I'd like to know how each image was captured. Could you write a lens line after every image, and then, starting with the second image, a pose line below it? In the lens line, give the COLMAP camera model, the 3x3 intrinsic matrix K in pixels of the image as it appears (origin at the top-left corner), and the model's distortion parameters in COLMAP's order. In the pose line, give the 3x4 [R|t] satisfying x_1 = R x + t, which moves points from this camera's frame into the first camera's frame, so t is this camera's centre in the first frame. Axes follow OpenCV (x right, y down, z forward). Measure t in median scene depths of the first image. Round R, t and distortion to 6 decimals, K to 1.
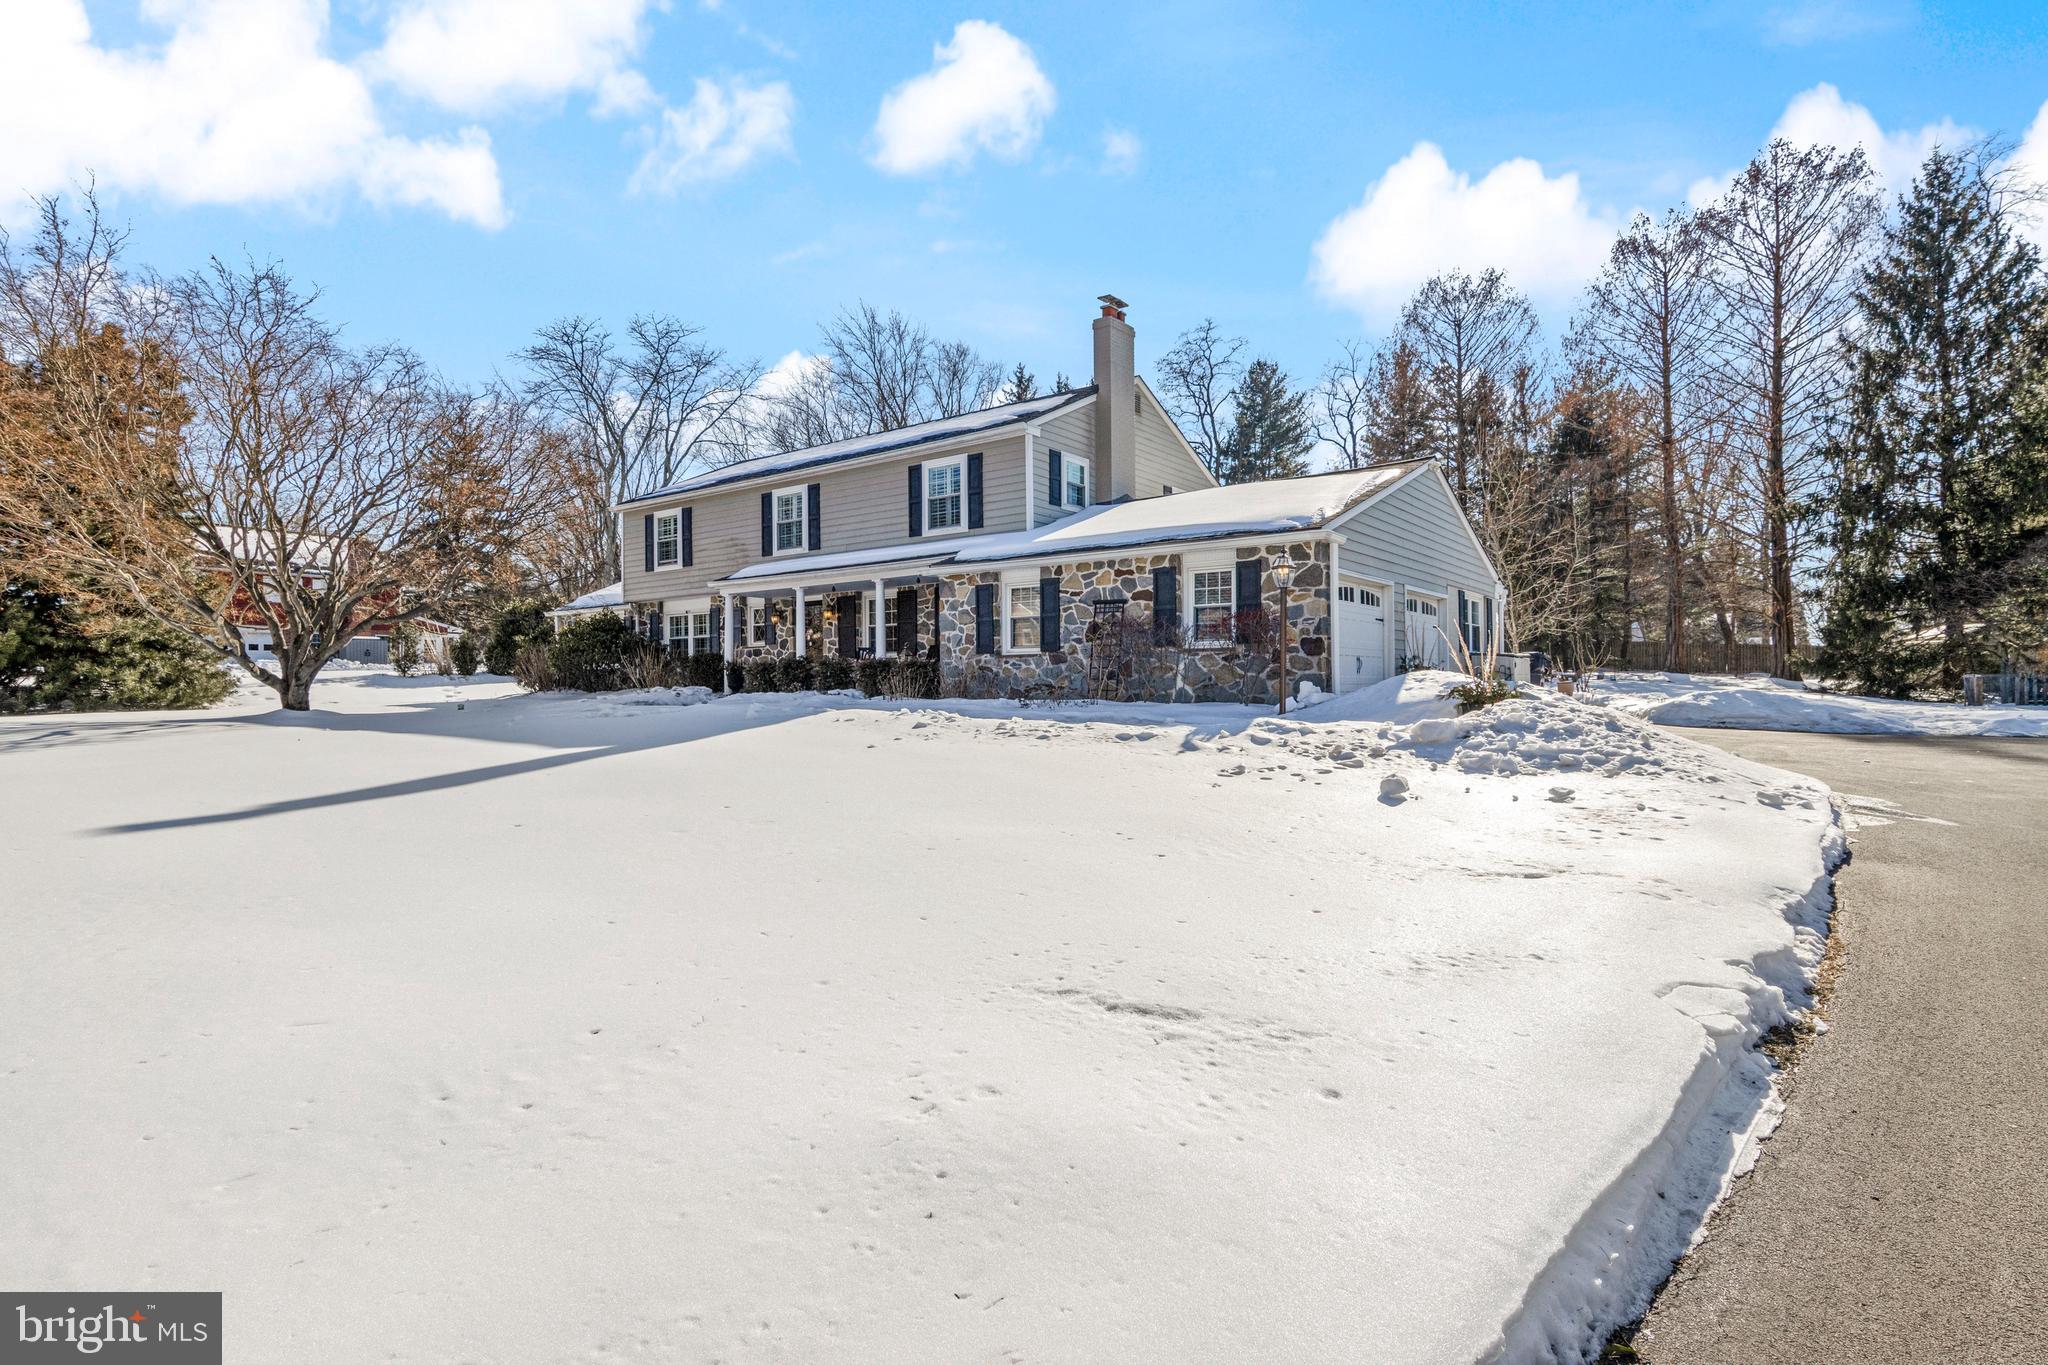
lens RADIAL K [[1046.6, 0, 1030.9], [0, 1046.6, 683.8], [0, 0, 1]] dist [0.000811, 0.000008]
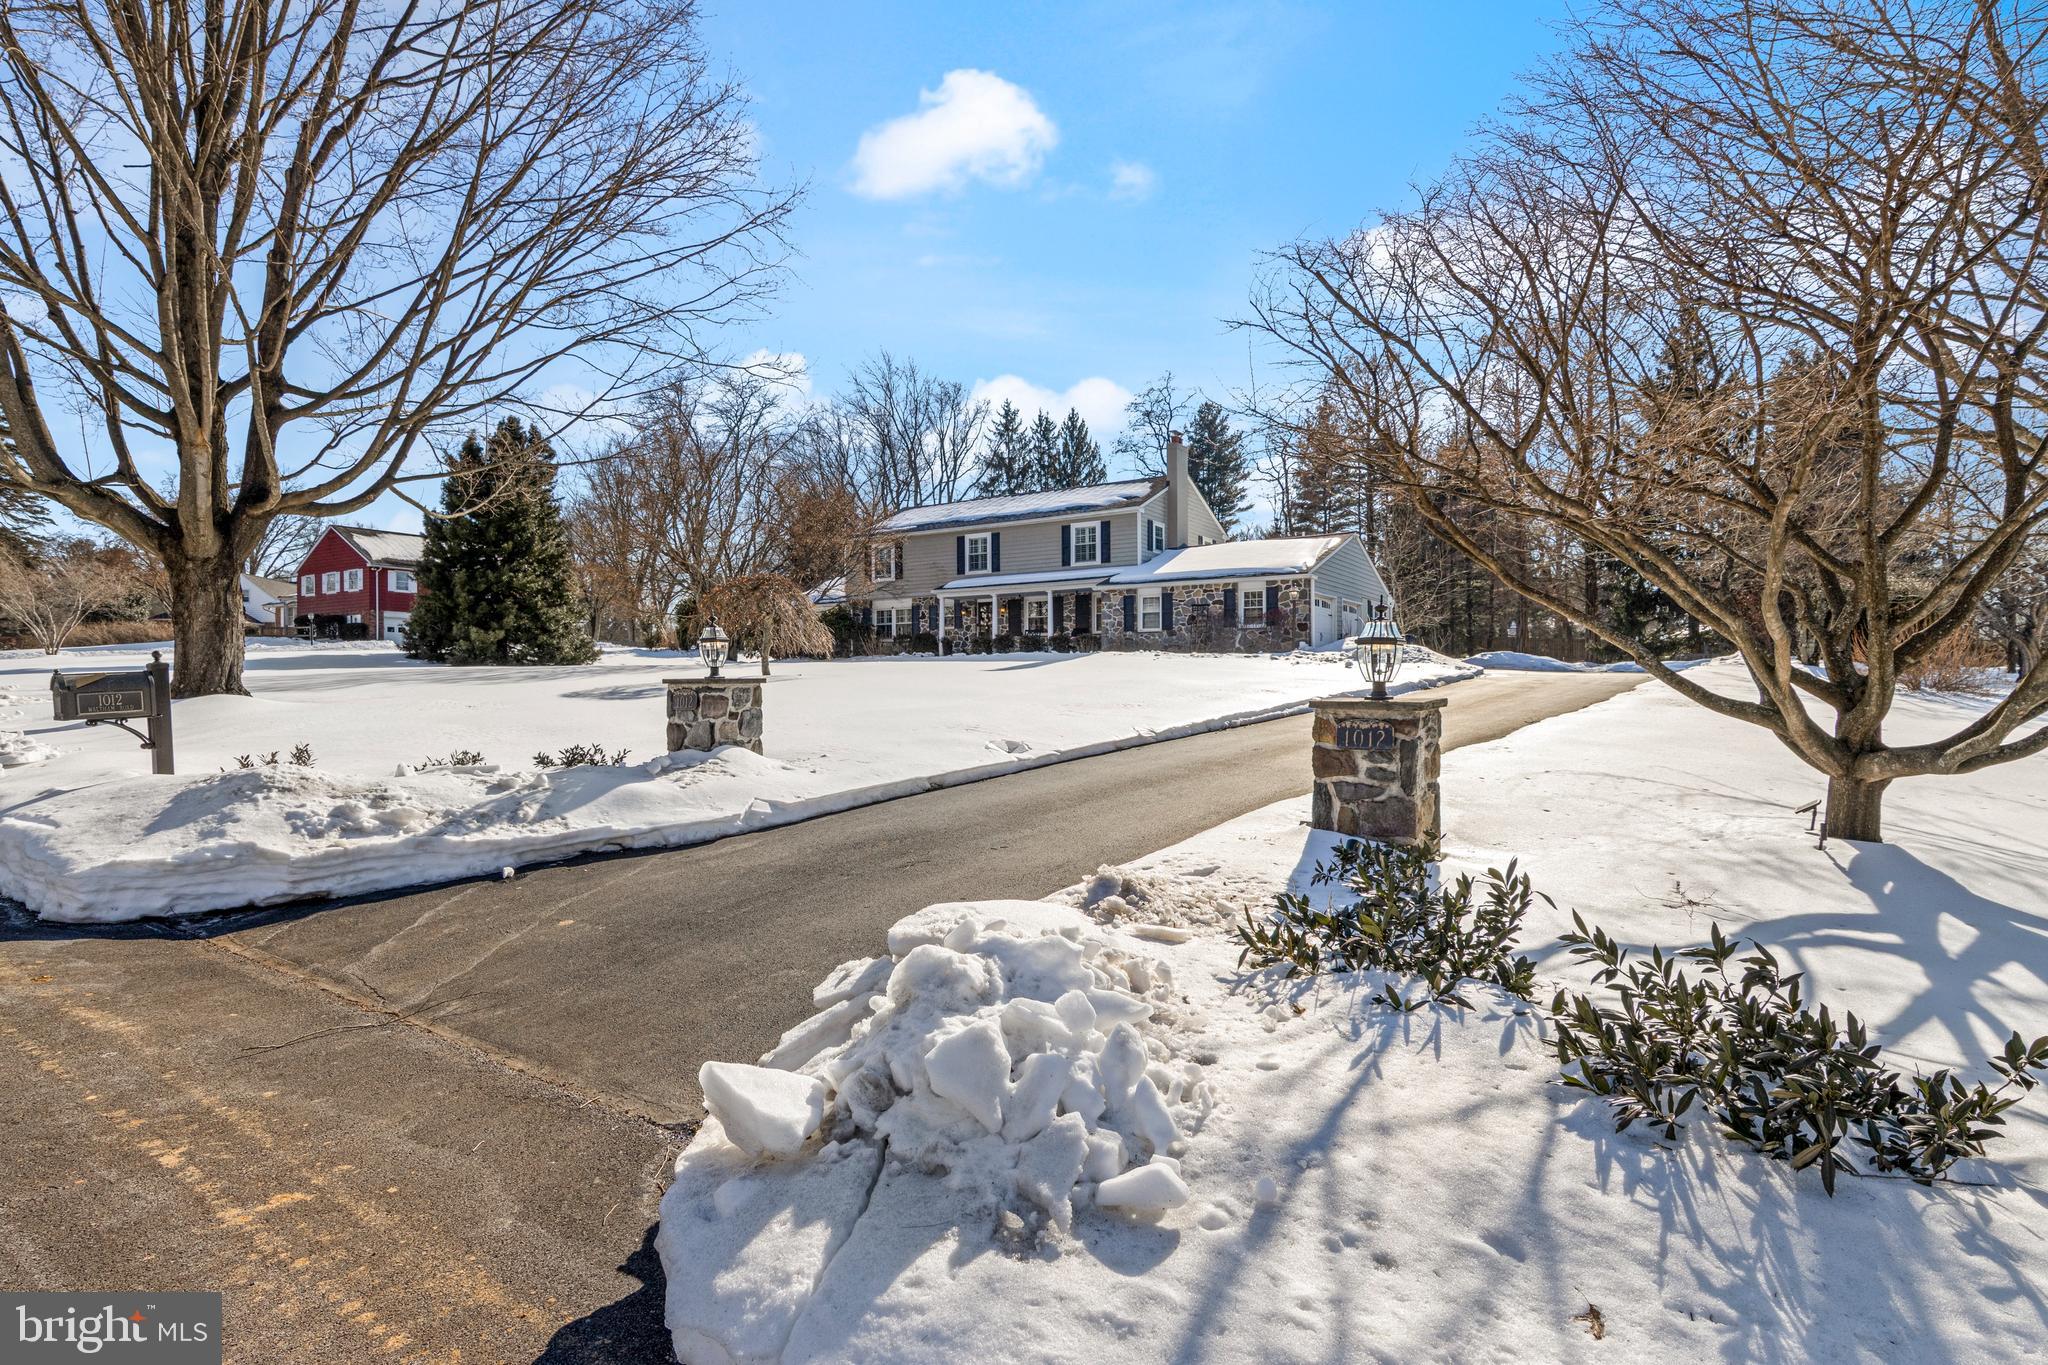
lens RADIAL K [[1046.6, 0, 1017.8], [0, 1046.6, 685.9], [0, 0, 1]] dist [0.000811, 0.000008]
pose [[0.997694, 0.002760, 0.067822, -0.363913], [-0.003153, 0.999979, 0.005677, 0.059391], [-0.067805, -0.005878, 0.997681, -0.877942]]
